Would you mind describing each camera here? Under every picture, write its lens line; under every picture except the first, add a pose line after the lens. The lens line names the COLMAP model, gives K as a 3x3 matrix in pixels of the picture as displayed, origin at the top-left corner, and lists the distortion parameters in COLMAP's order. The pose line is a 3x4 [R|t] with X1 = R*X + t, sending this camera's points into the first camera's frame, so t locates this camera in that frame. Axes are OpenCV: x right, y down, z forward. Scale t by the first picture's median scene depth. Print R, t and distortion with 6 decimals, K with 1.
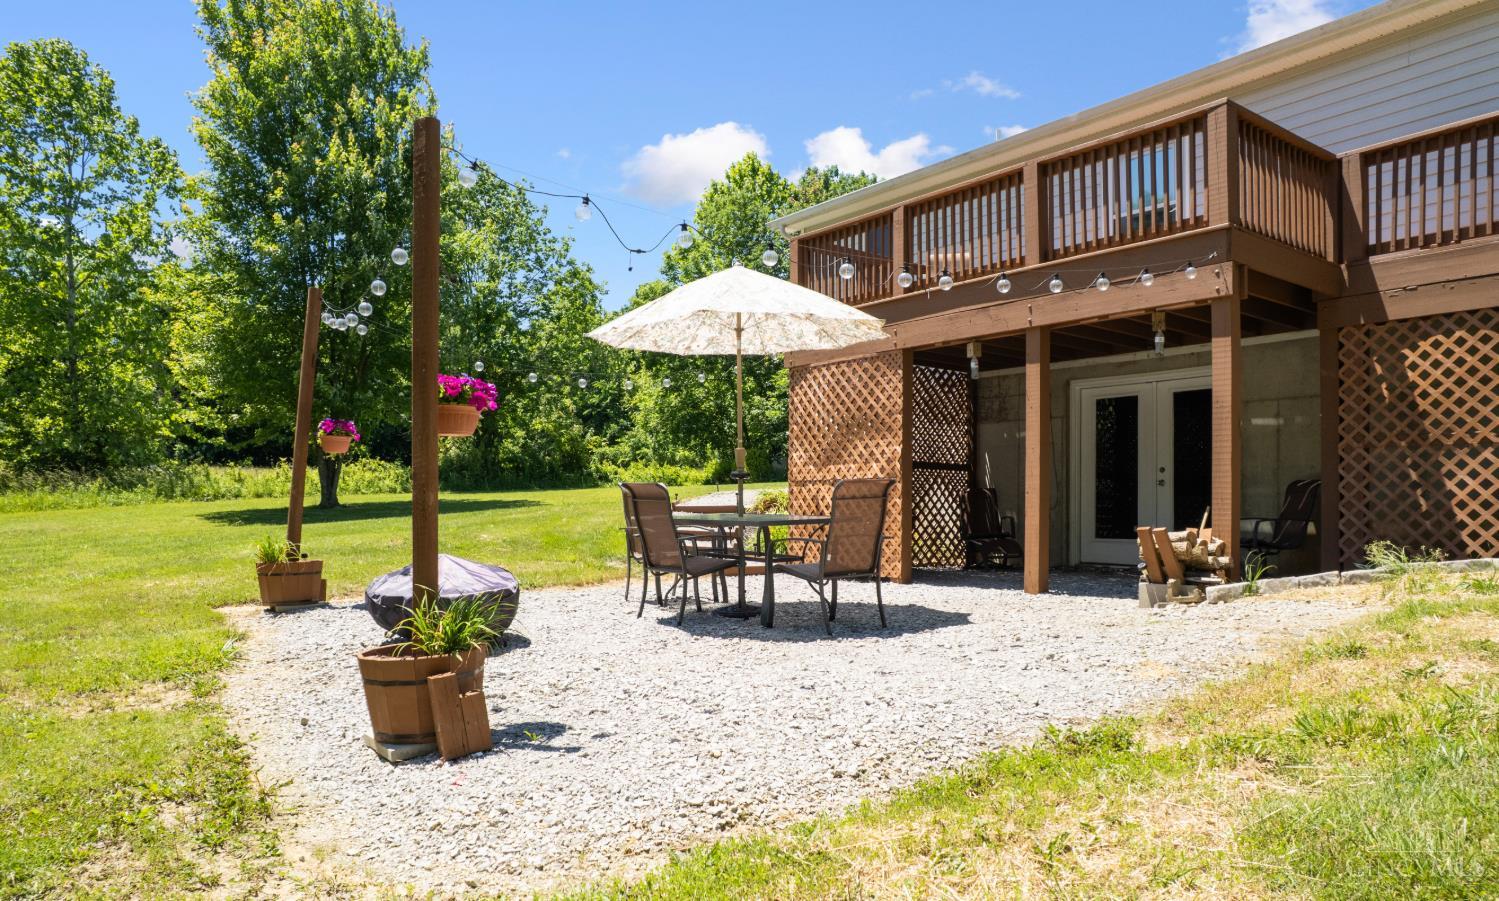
lens RADIAL K [[1008.6, 0, 748.9], [0, 1008.6, 454.9], [0, 0, 1]] dist [-0.004474, 0.000601]
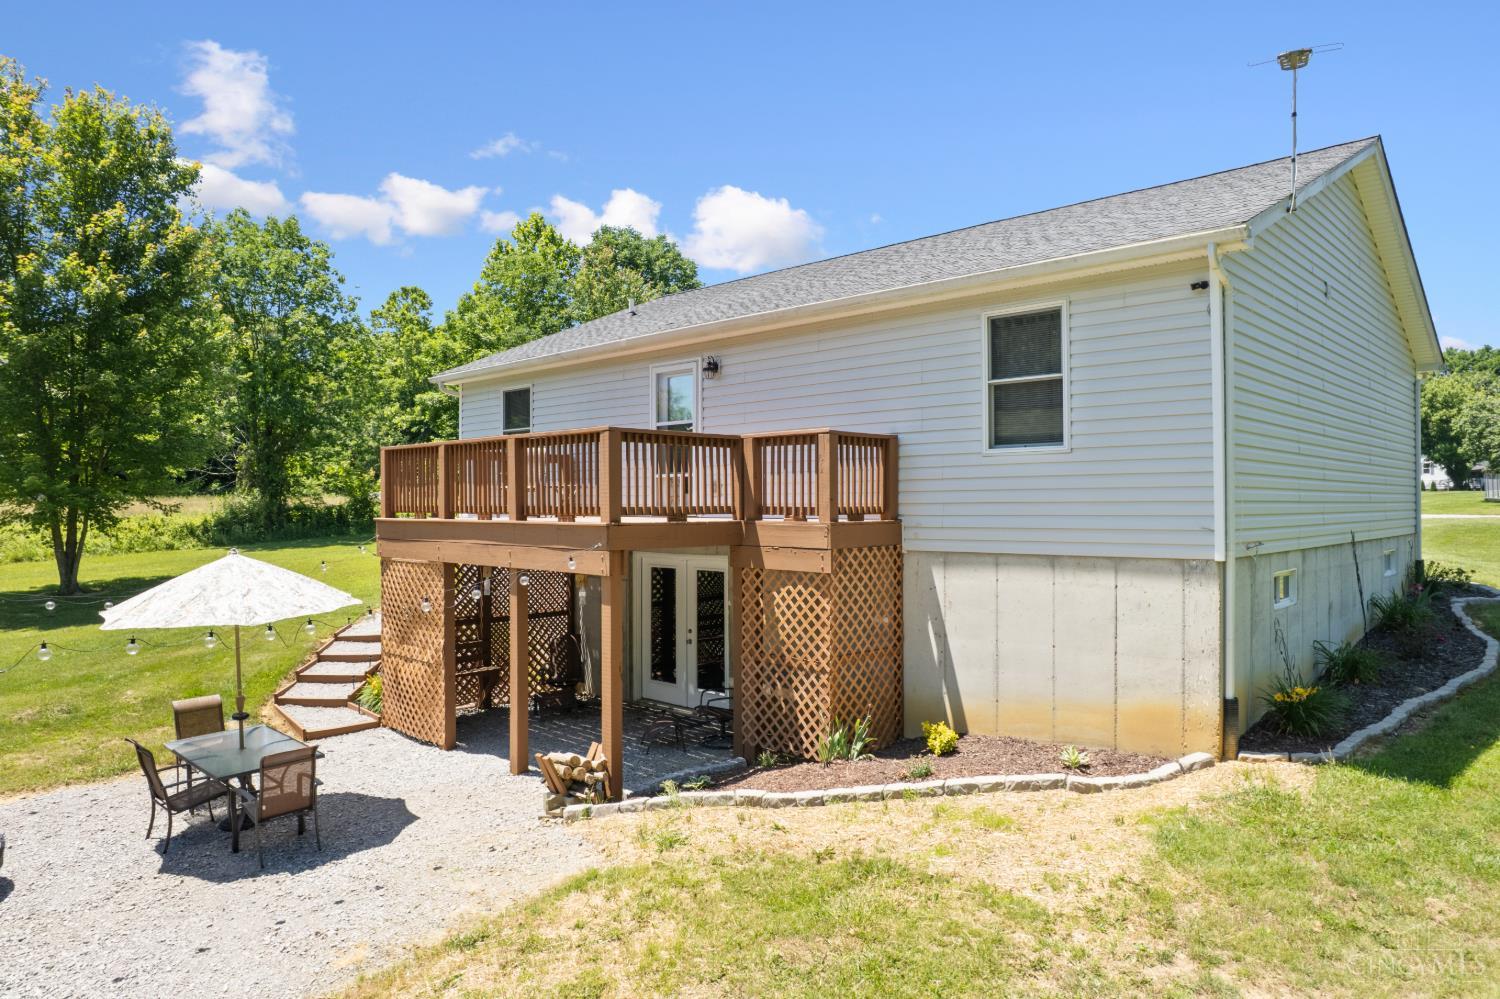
lens RADIAL K [[943.5, 0, 747.2], [0, 943.5, 493.2], [0, 0, 1]] dist [0.000027, 0.001271]
pose [[0.987395, -0.012389, 0.157787, 0.412325], [0.006108, 0.999172, 0.040227, -0.282836], [-0.158155, -0.038756, 0.986653, -0.228270]]
